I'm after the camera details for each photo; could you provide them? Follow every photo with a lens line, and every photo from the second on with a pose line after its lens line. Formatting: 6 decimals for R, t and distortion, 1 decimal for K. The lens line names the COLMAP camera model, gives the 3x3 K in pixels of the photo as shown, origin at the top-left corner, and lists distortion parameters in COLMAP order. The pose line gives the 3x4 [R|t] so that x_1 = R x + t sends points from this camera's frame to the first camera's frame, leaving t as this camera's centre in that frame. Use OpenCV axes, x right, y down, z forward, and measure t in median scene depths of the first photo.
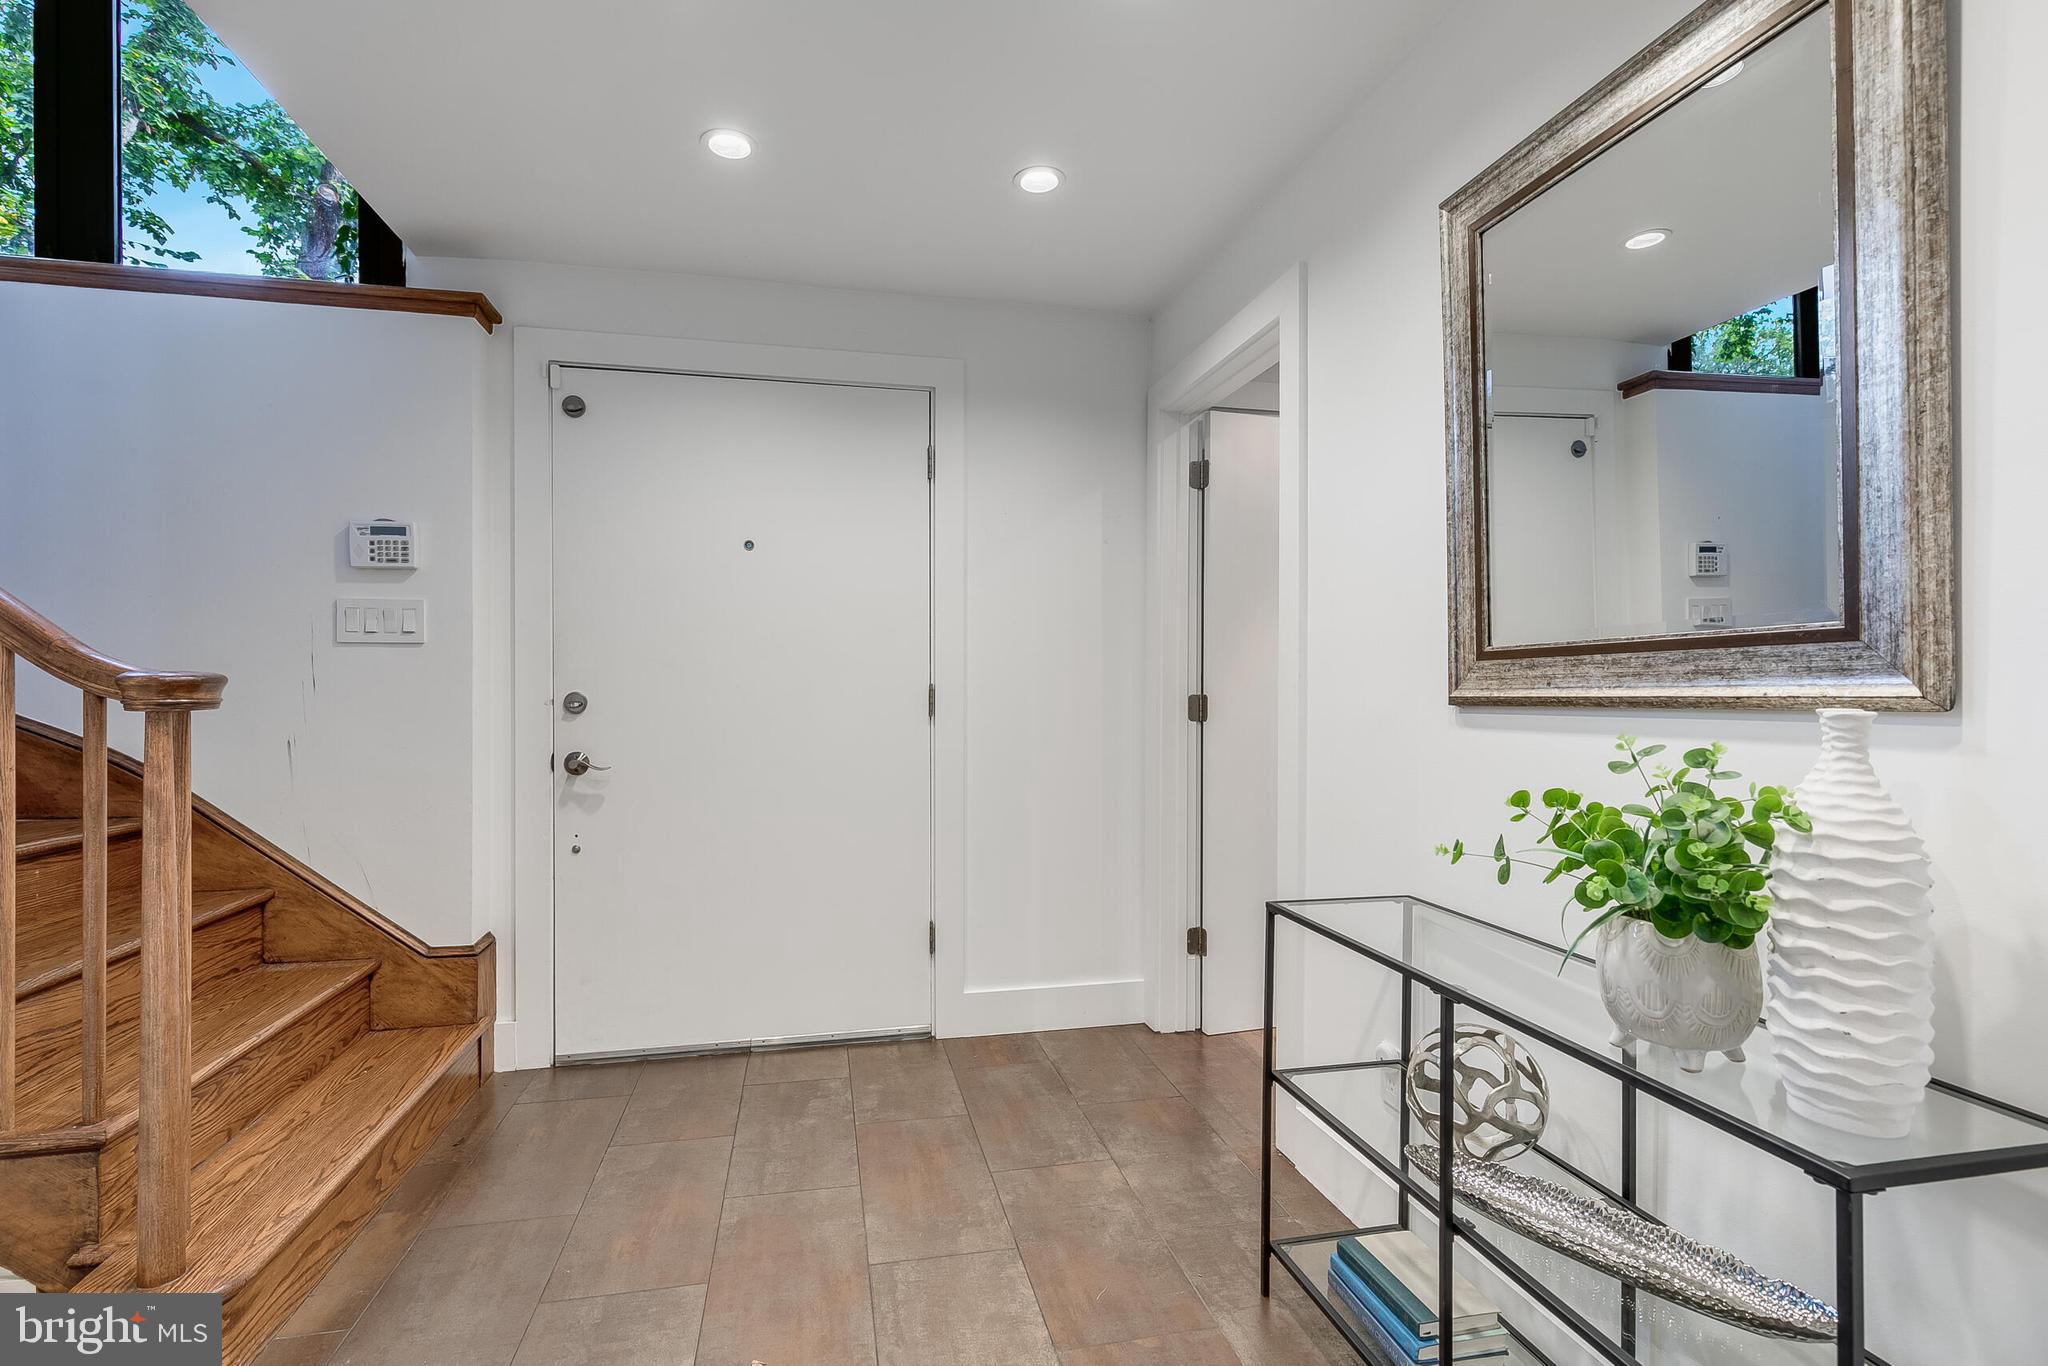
lens RADIAL K [[921.1, 0, 1022.9], [0, 921.1, 692.3], [0, 0, 1]] dist [0.008492, -0.001713]
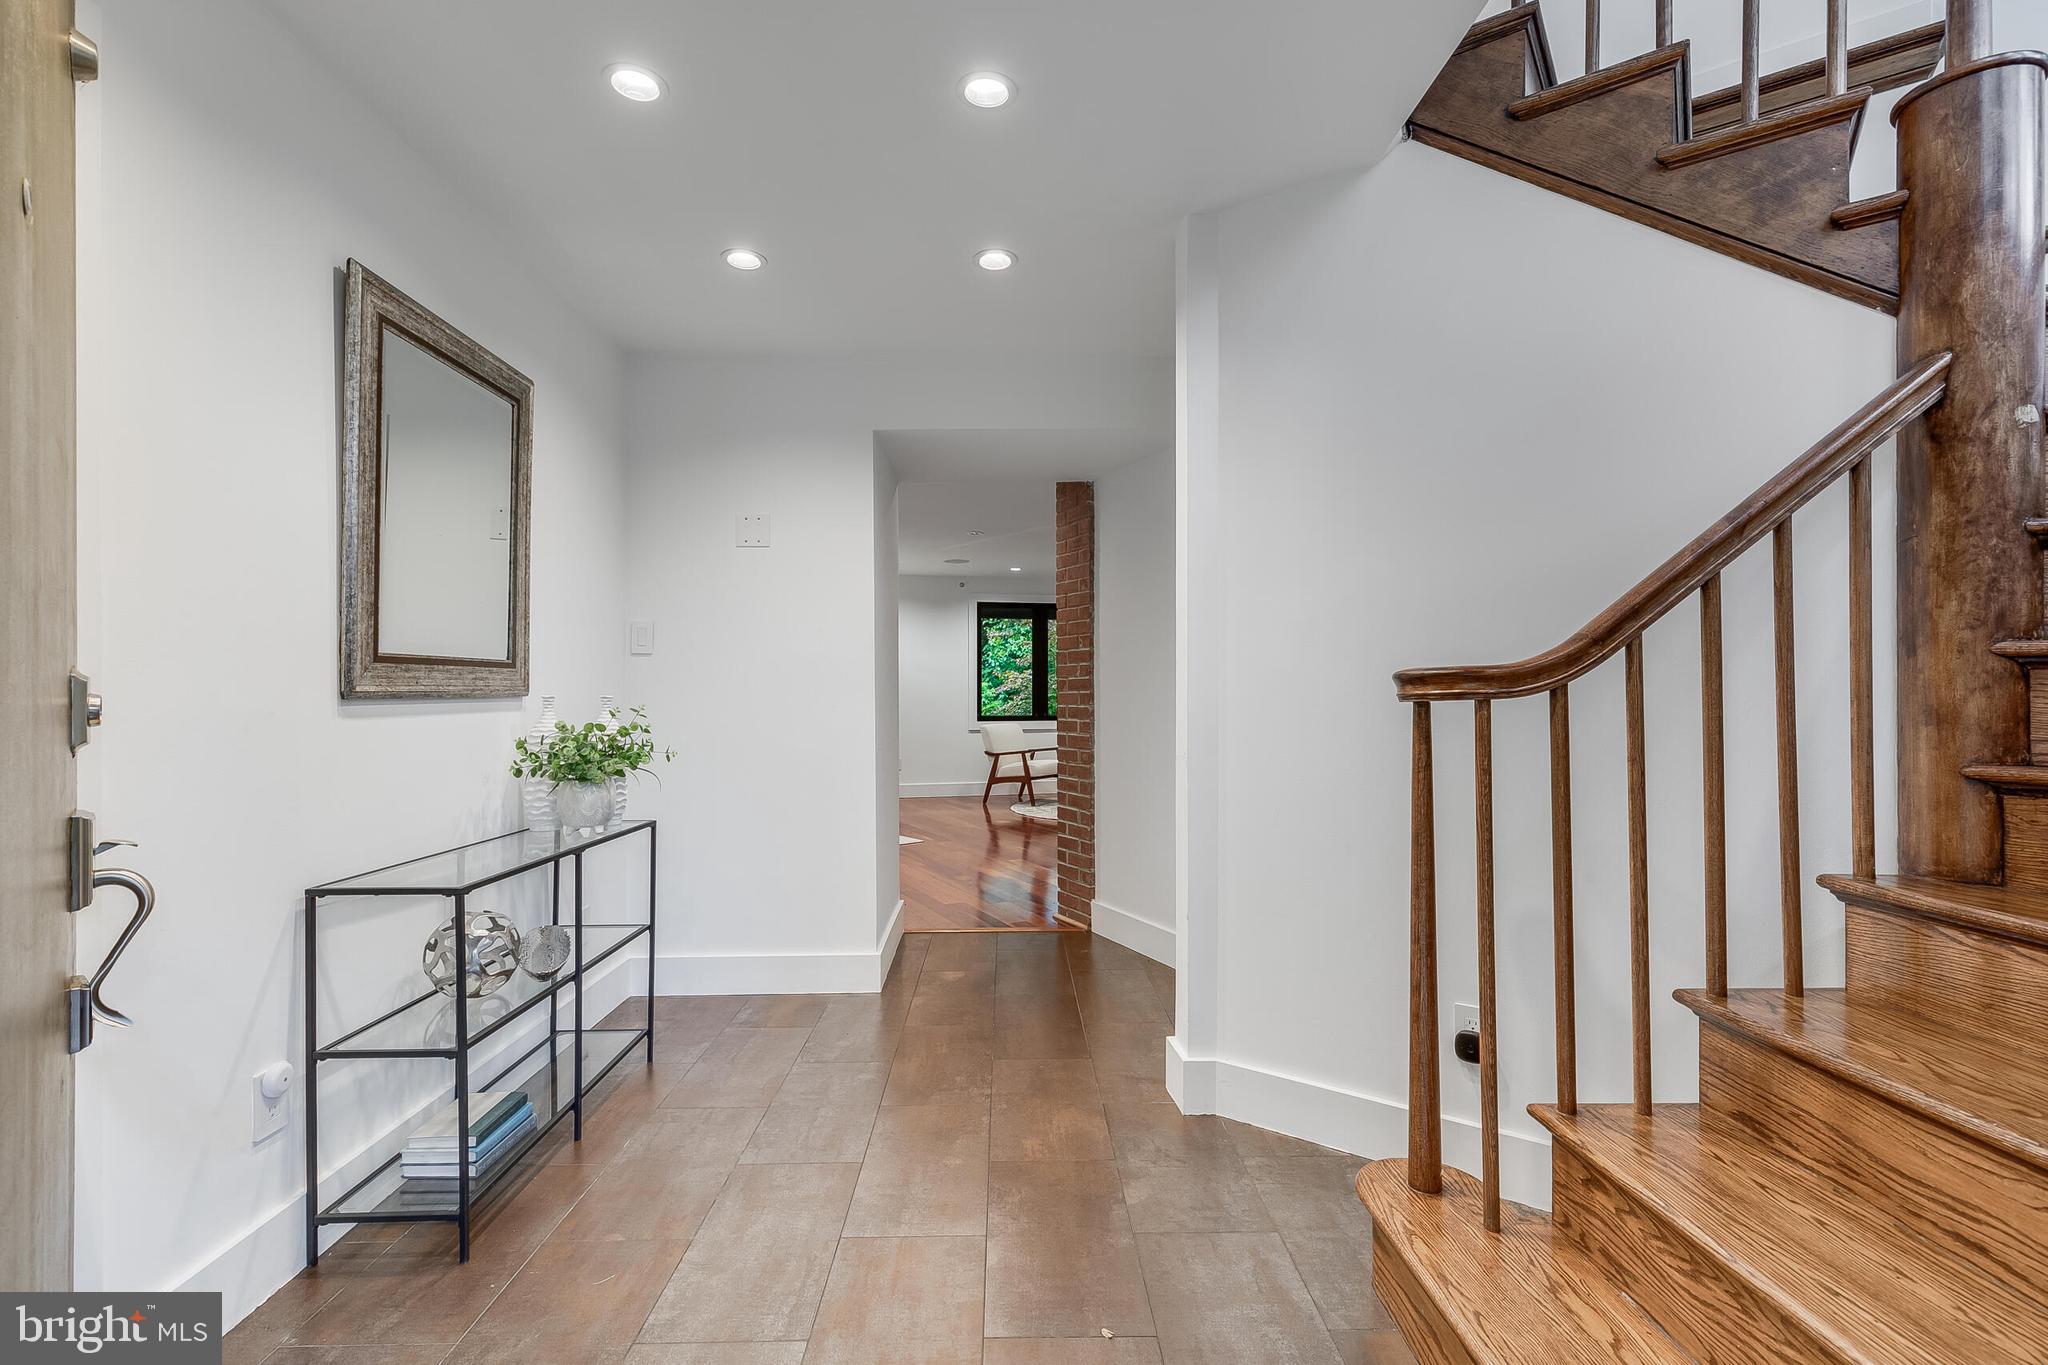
lens RADIAL K [[921.1, 0, 1021.2], [0, 921.1, 684.9], [0, 0, 1]] dist [0.008492, -0.001713]
pose [[-0.978943, 0.005371, 0.204063, -0.618527], [0.004233, 0.999973, -0.006014, 0.006991], [-0.204090, -0.005023, -0.978939, 2.059544]]
